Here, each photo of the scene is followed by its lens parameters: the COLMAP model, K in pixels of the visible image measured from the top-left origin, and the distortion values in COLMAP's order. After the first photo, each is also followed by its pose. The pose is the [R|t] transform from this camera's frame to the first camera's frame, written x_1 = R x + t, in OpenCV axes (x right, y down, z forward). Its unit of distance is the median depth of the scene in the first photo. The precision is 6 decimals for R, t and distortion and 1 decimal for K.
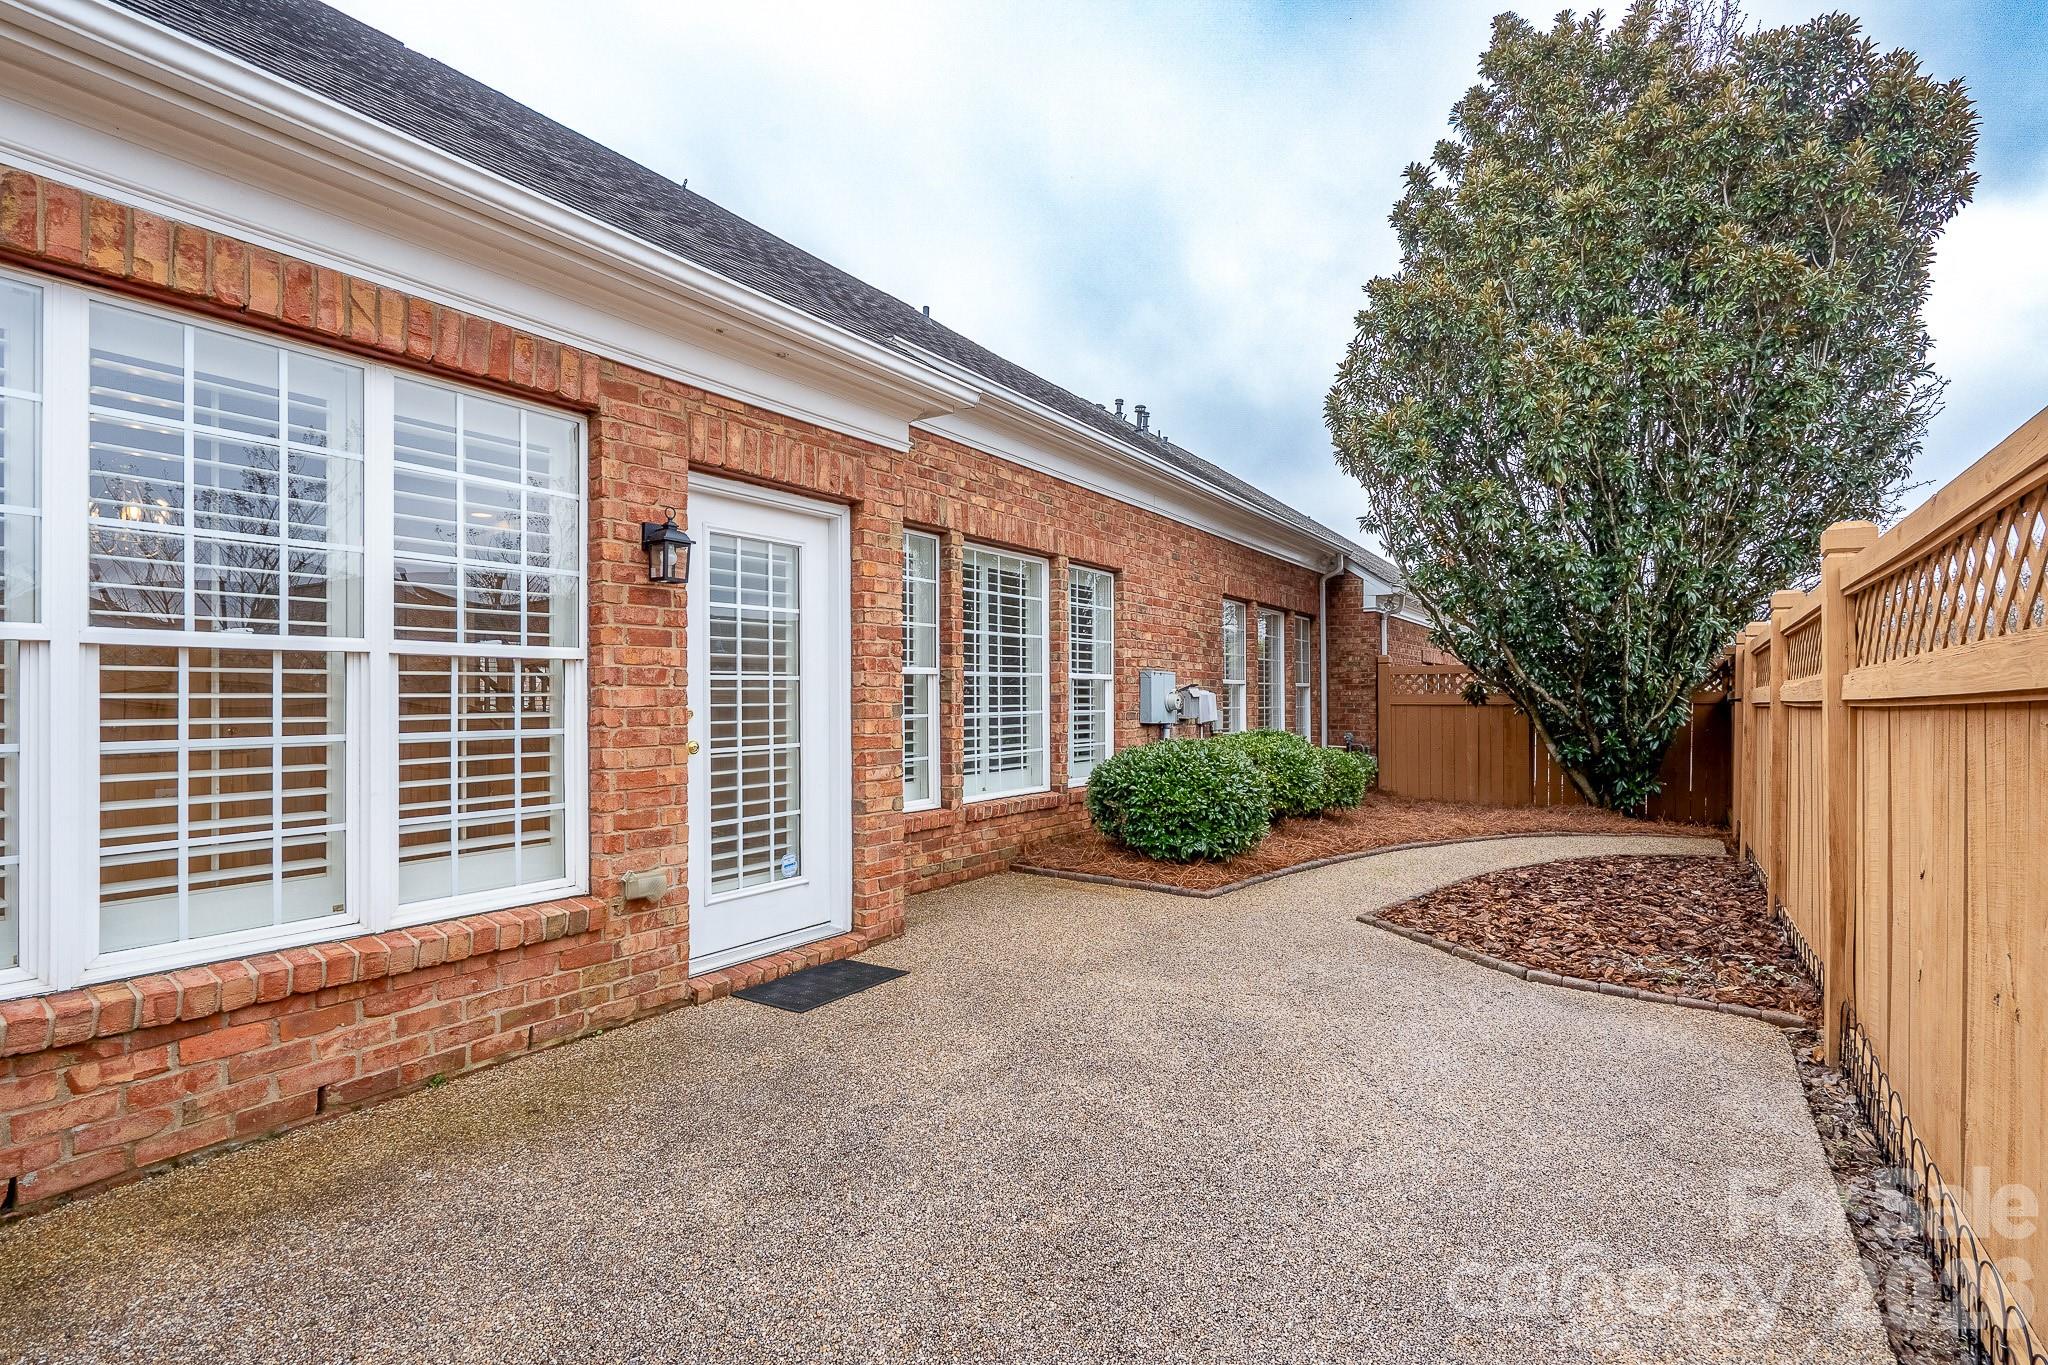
lens RADIAL K [[955.0, 0, 1033.6], [0, 955.0, 697.8], [0, 0, 1]] dist [-0.003180, -0.000197]
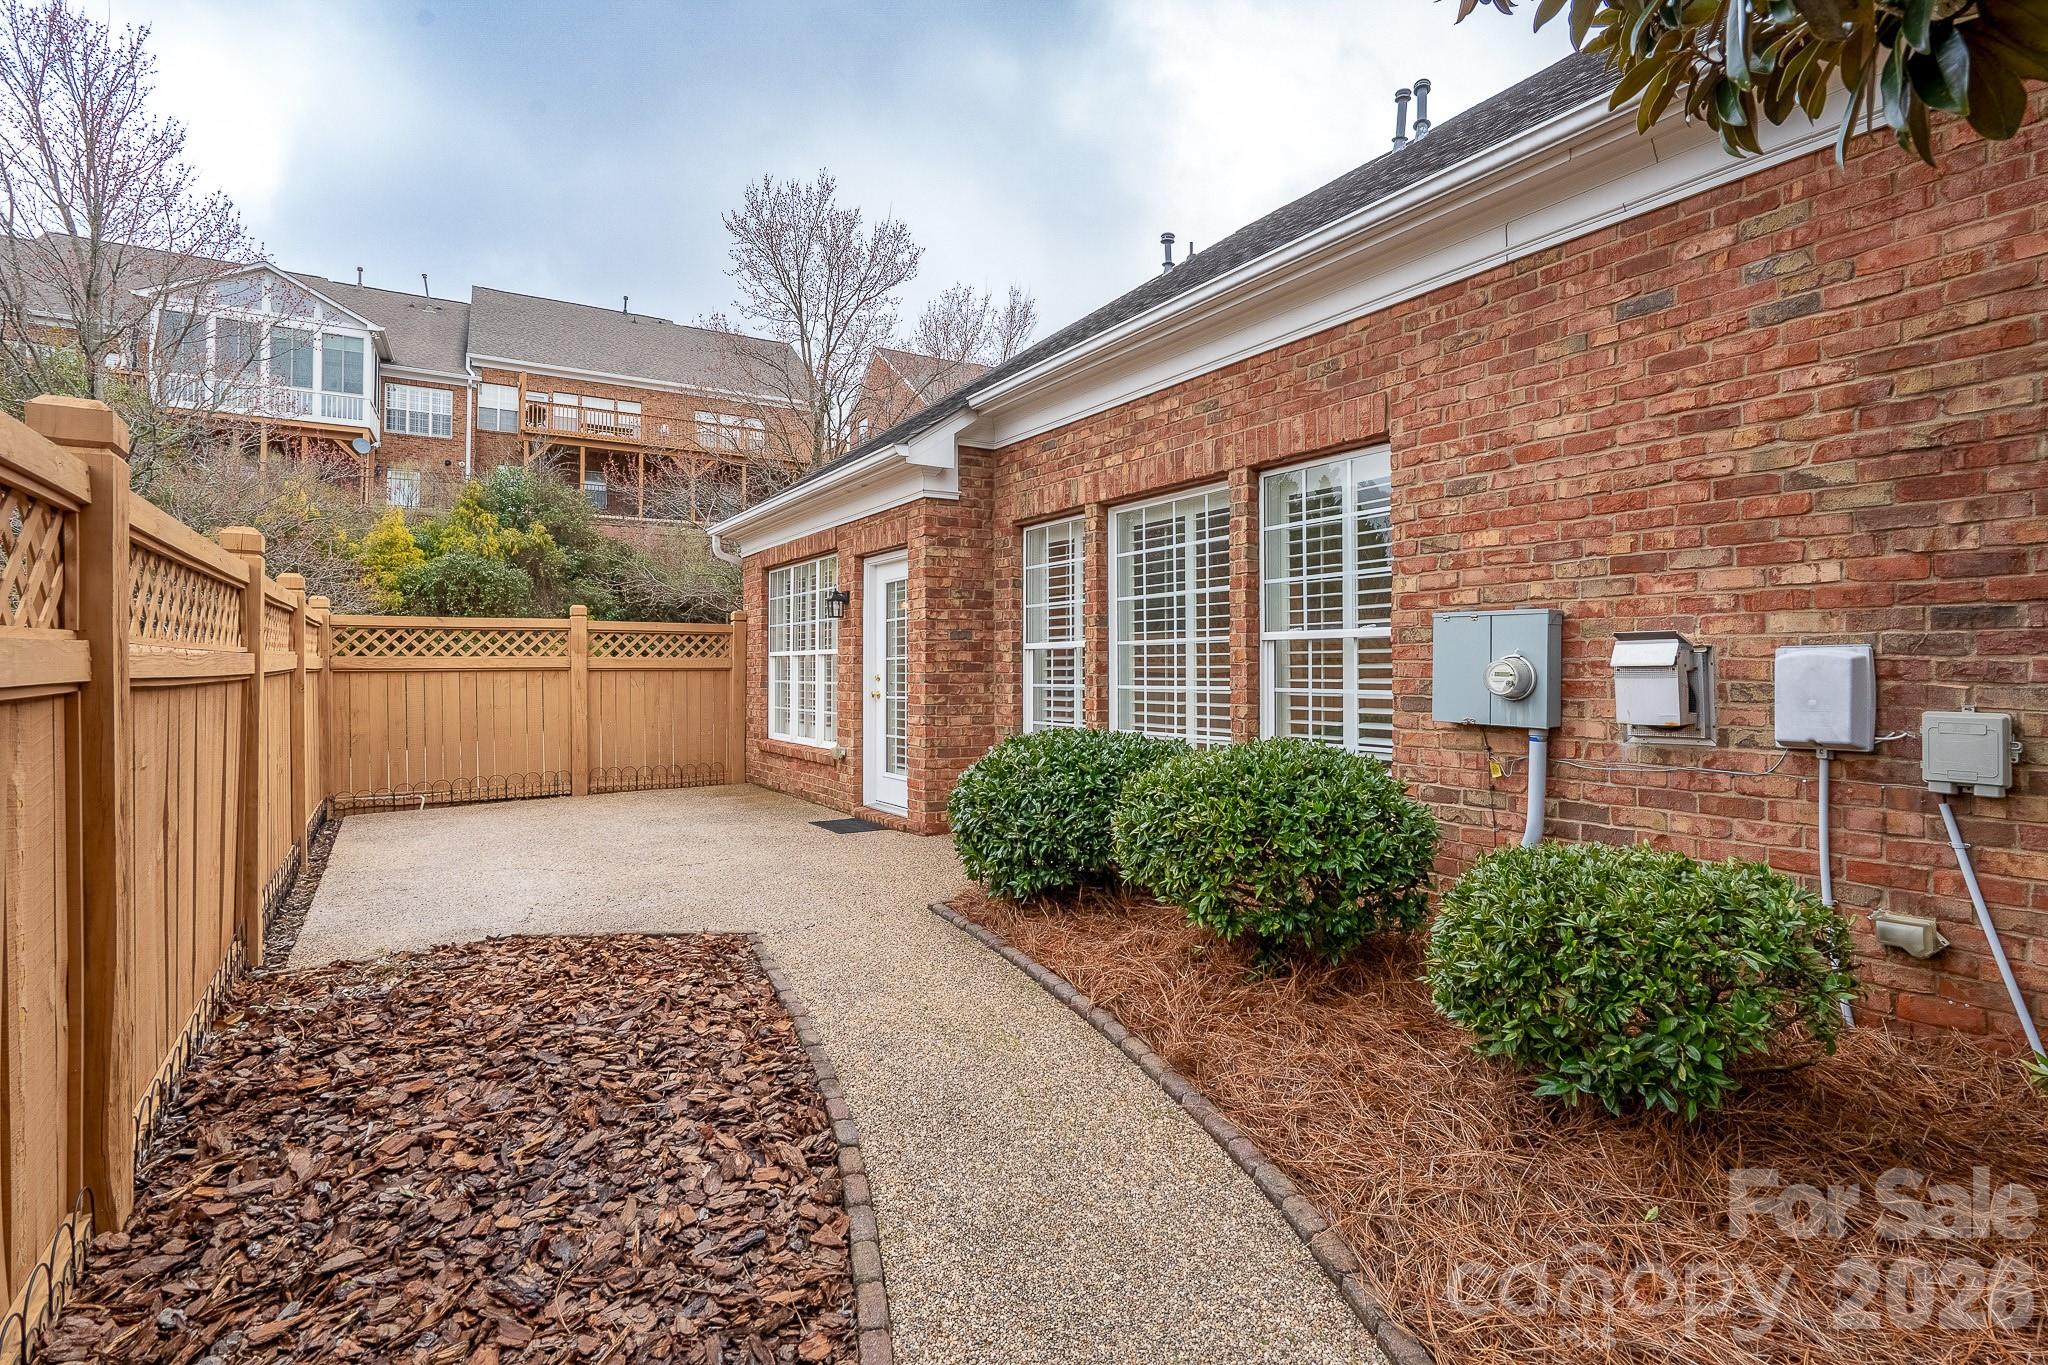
lens RADIAL K [[955.0, 0, 1033.2], [0, 955.0, 665.0], [0, 0, 1]] dist [-0.003180, -0.000197]
pose [[-0.406556, 0.007526, -0.913595, 0.790922], [0.005785, 0.999967, 0.005663, -0.008997], [0.913608, -0.002982, -0.406586, 1.231161]]
